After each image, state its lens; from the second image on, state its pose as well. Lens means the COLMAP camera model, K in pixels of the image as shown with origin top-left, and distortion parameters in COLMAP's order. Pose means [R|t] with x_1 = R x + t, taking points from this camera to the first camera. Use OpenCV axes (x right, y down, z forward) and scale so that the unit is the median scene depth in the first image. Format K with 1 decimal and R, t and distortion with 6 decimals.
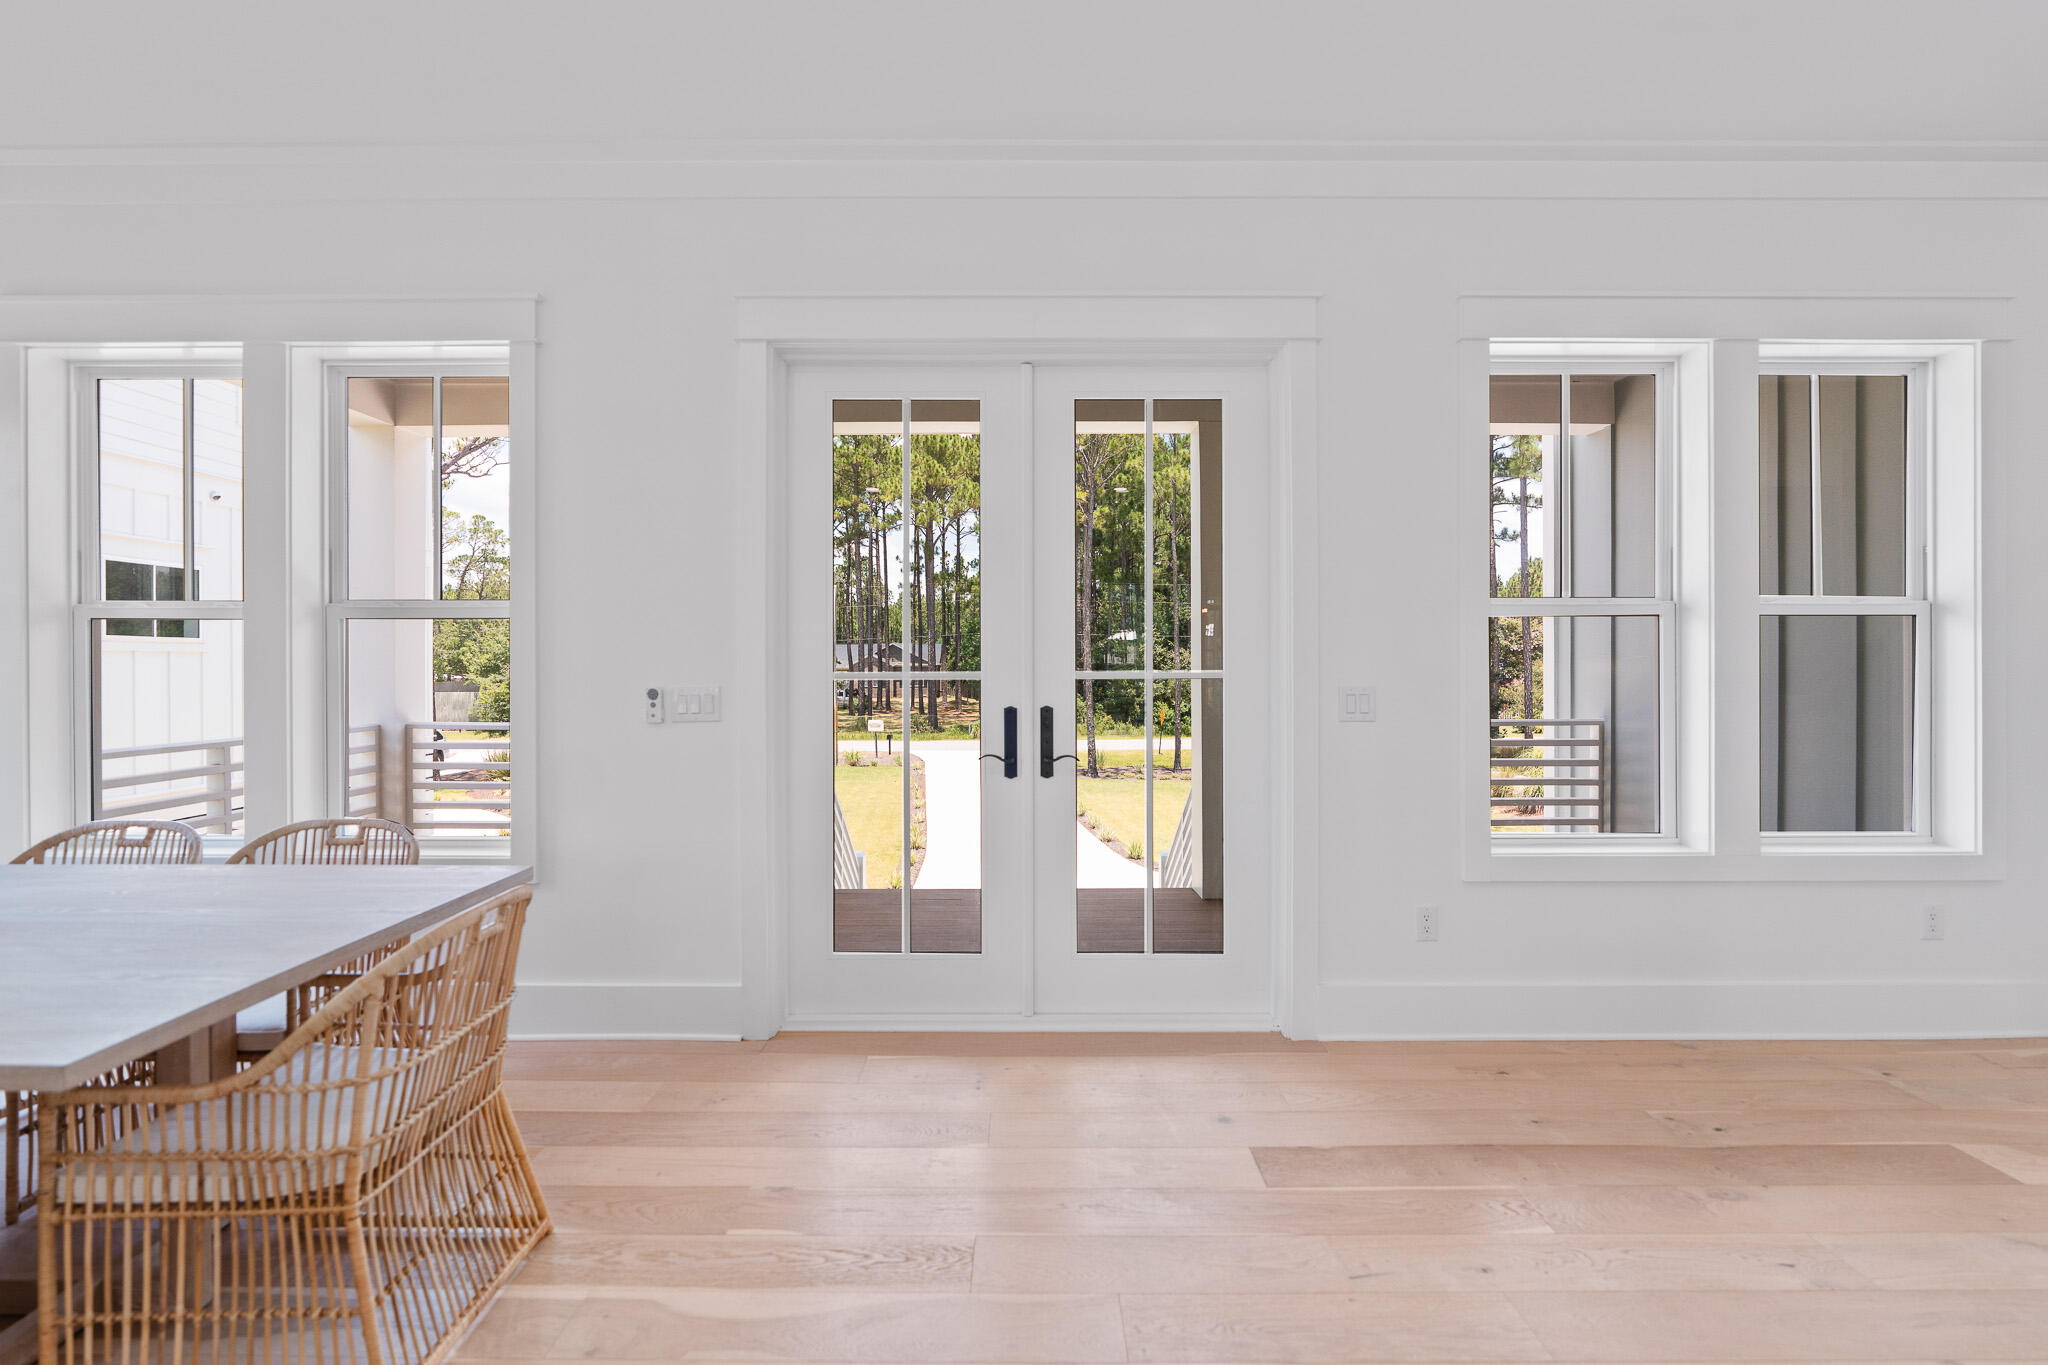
lens RADIAL K [[915.5, 0, 1013.5], [0, 915.5, 667.2], [0, 0, 1]] dist [0.008716, 0.000170]
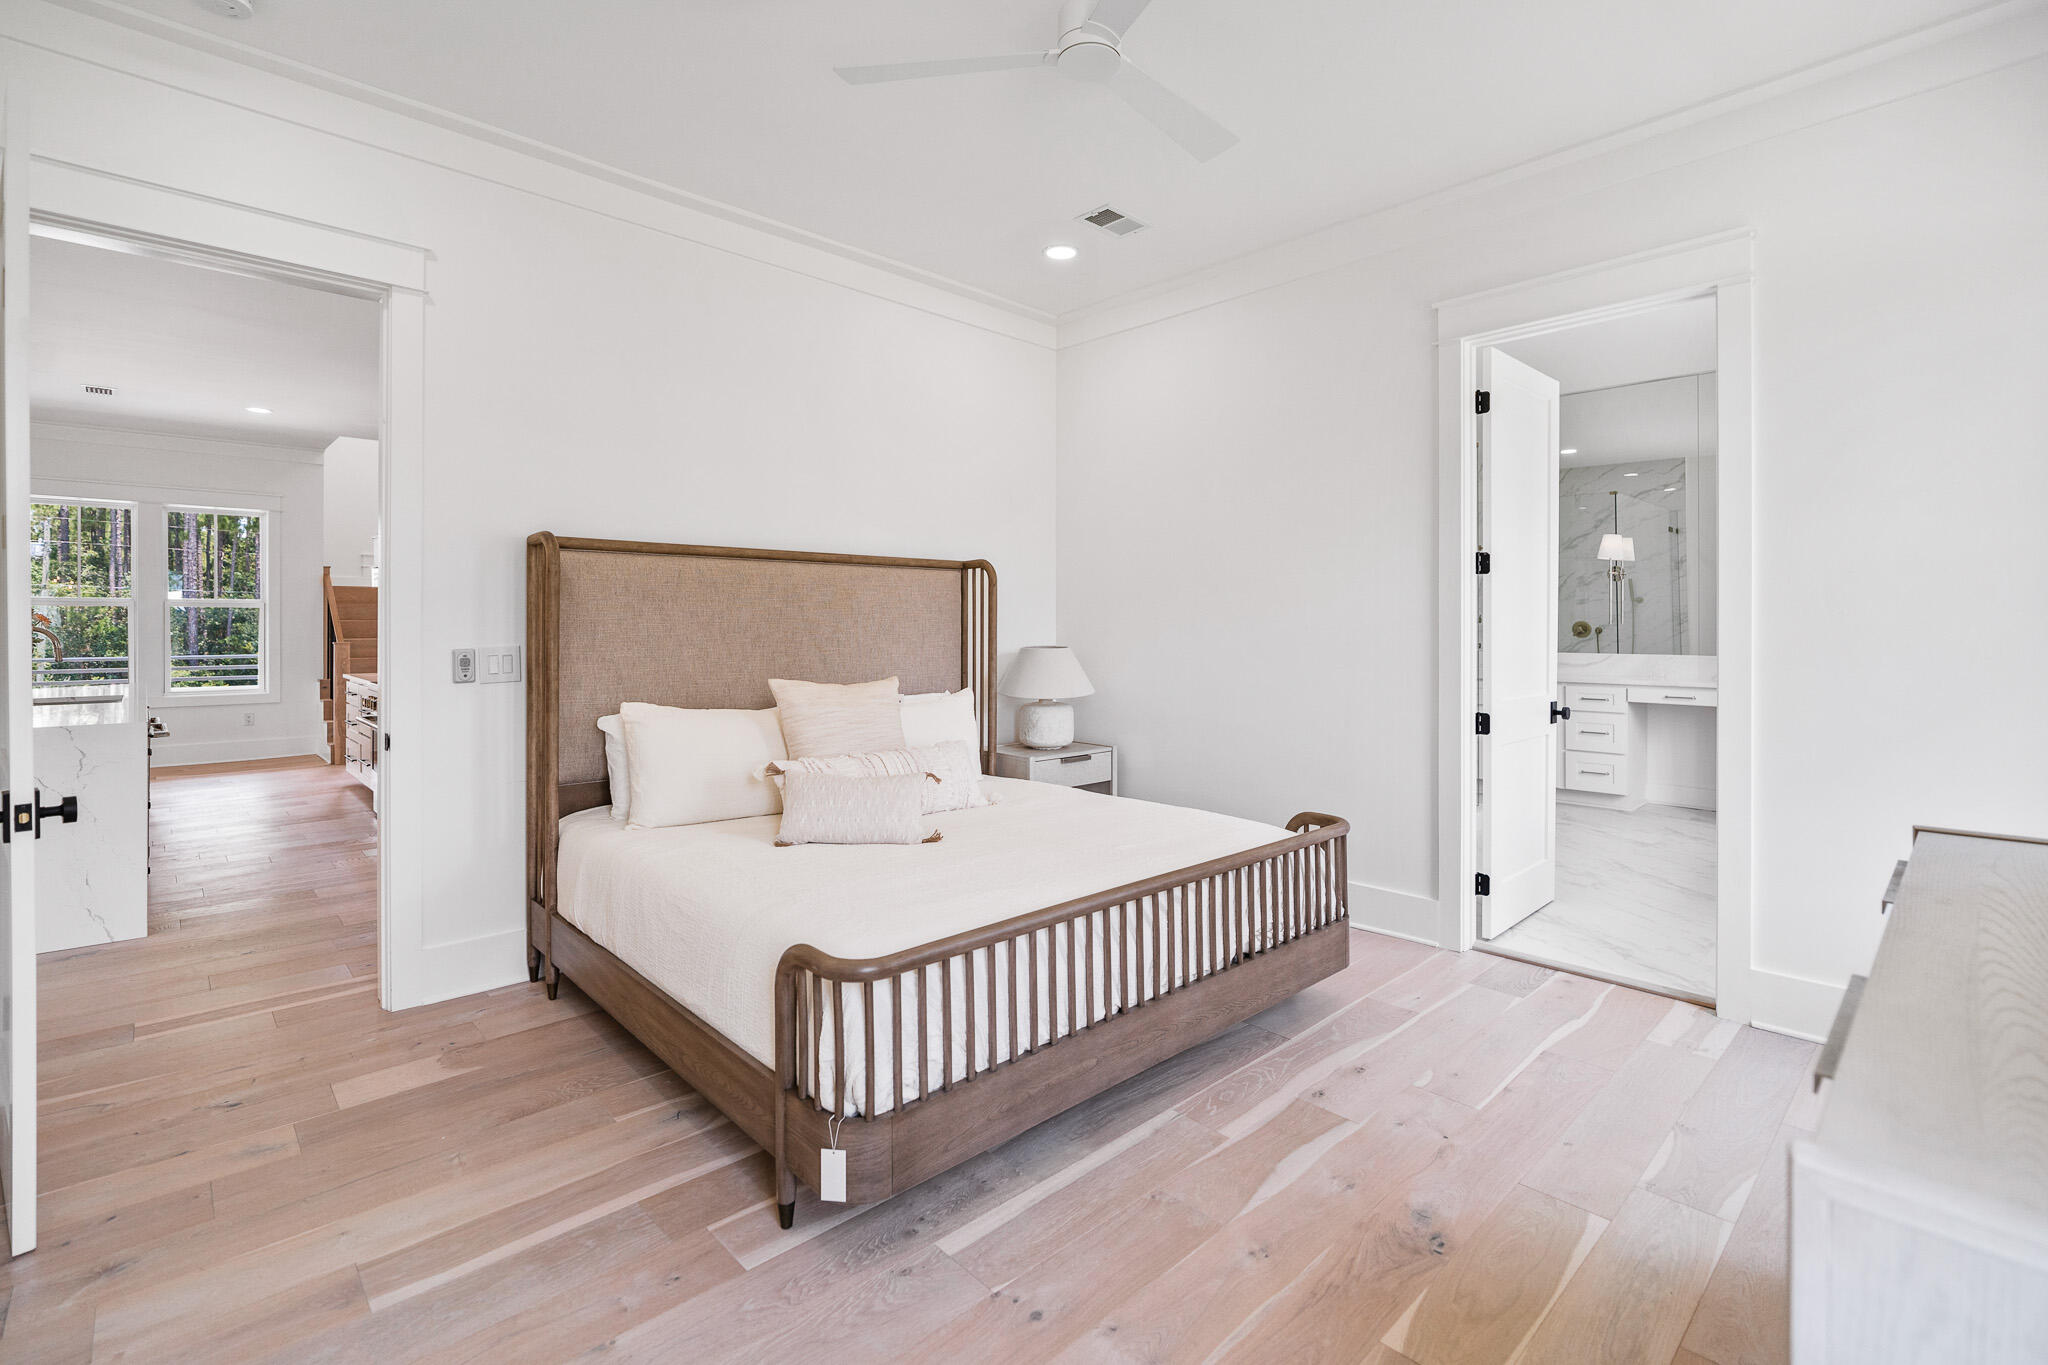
lens RADIAL K [[922.3, 0, 1028.9], [0, 922.3, 629.0], [0, 0, 1]] dist [0.001333, 0.000300]
pose [[0.721842, -0.002588, 0.692053, 0.738760], [0.000371, 0.999994, 0.003353, 0.000170], [-0.692058, -0.002163, 0.721839, -2.489776]]
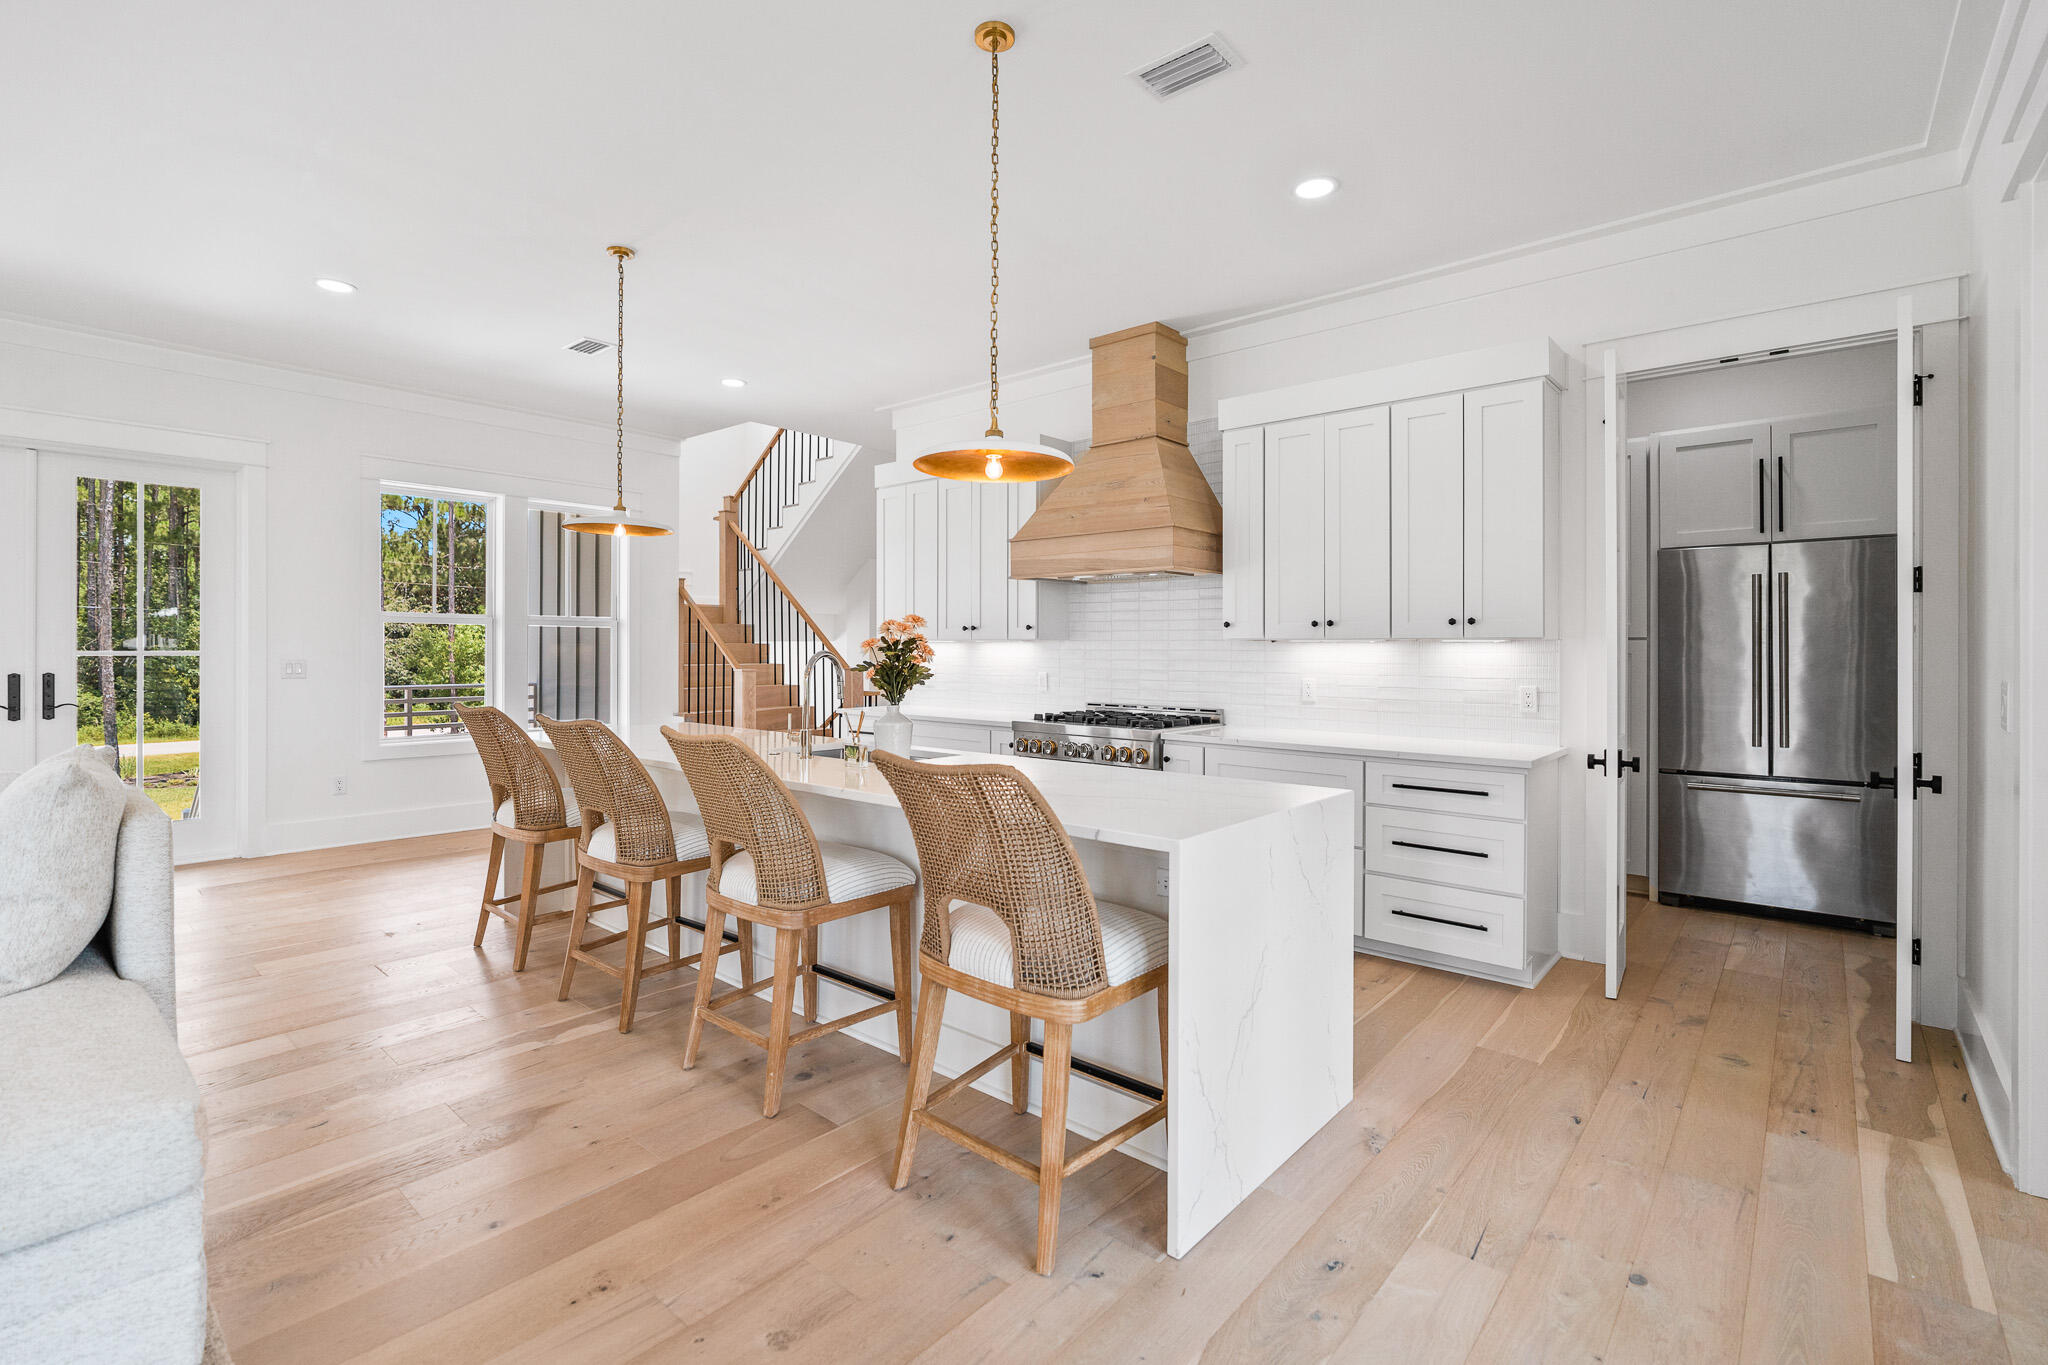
lens RADIAL K [[934.8, 0, 1015.9], [0, 934.8, 654.0], [0, 0, 1]] dist [-0.000786, -0.000103]
pose [[0.659256, 0.004408, 0.751905, -0.072208], [-0.005794, 0.999983, -0.000782, 0.003499], [-0.751896, -0.003841, 0.659271, -1.251086]]
